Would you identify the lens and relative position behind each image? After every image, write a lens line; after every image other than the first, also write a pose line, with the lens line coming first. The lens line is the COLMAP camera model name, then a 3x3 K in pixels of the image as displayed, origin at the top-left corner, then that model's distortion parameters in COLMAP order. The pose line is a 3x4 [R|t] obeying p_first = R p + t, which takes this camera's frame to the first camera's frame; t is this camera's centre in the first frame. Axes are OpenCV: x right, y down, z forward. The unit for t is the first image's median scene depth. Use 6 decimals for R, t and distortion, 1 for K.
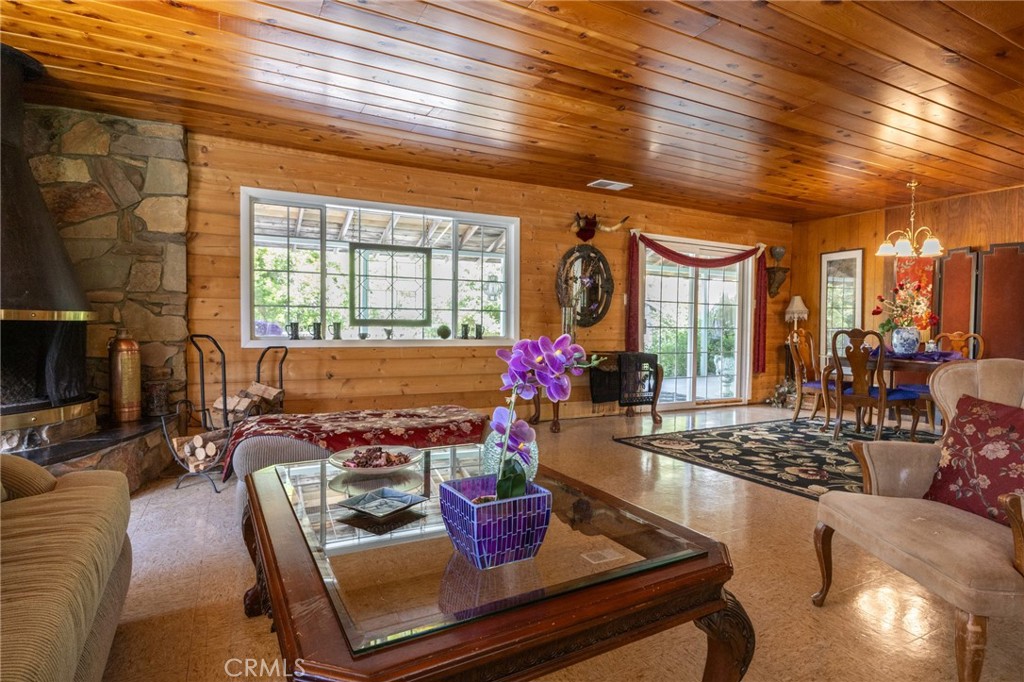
lens RADIAL K [[538.3, 0, 511.7], [0, 538.3, 341.3], [0, 0, 1]] dist [-0.004498, -0.000831]
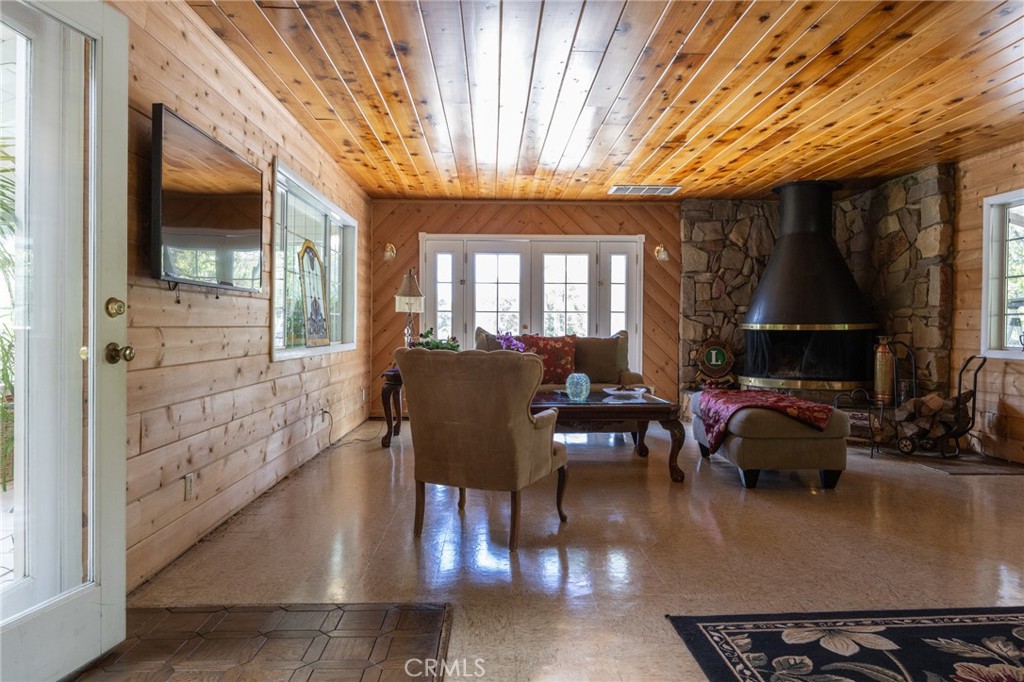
lens RADIAL K [[680.2, 0, 512.1], [0, 680.2, 337.3], [0, 0, 1]] dist [0.005404, 0.001930]
pose [[-0.435115, -0.004070, -0.900365, 1.148713], [-0.043897, 0.998897, 0.016698, -0.008166], [0.899304, 0.046789, -0.434814, 0.845171]]
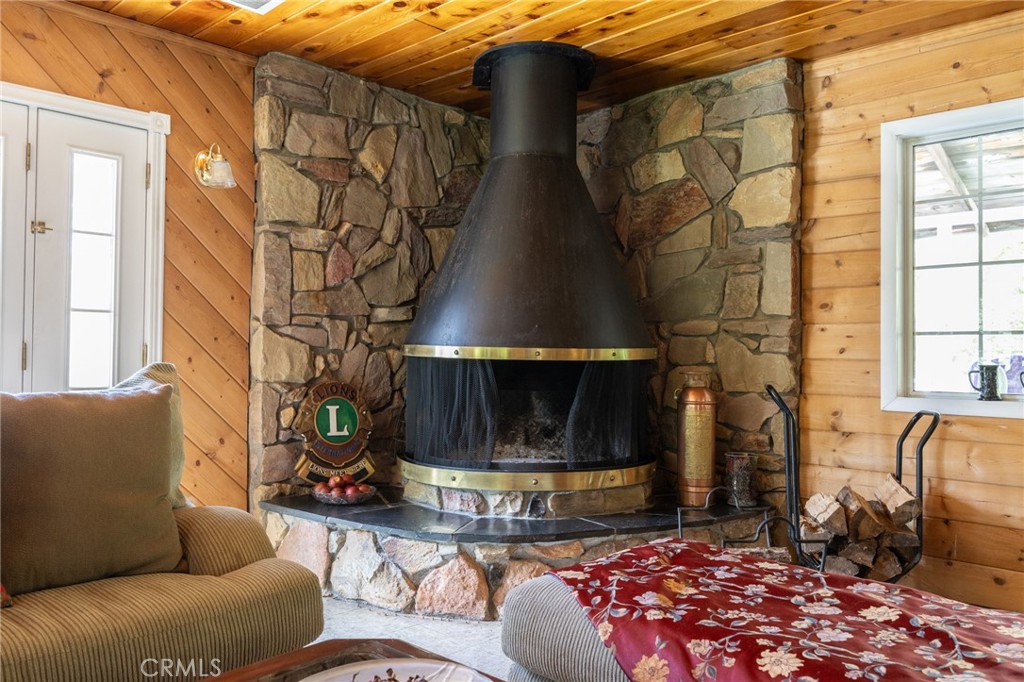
lens RADIAL K [[776.0, 0, 517.2], [0, 776.0, 338.9], [0, 0, 1]] dist [-0.010594, 0.002516]
pose [[0.314994, -0.027370, -0.948699, 0.156529], [-0.038382, 0.998399, -0.041548, -0.014887], [0.948317, 0.049500, 0.313439, 0.430451]]
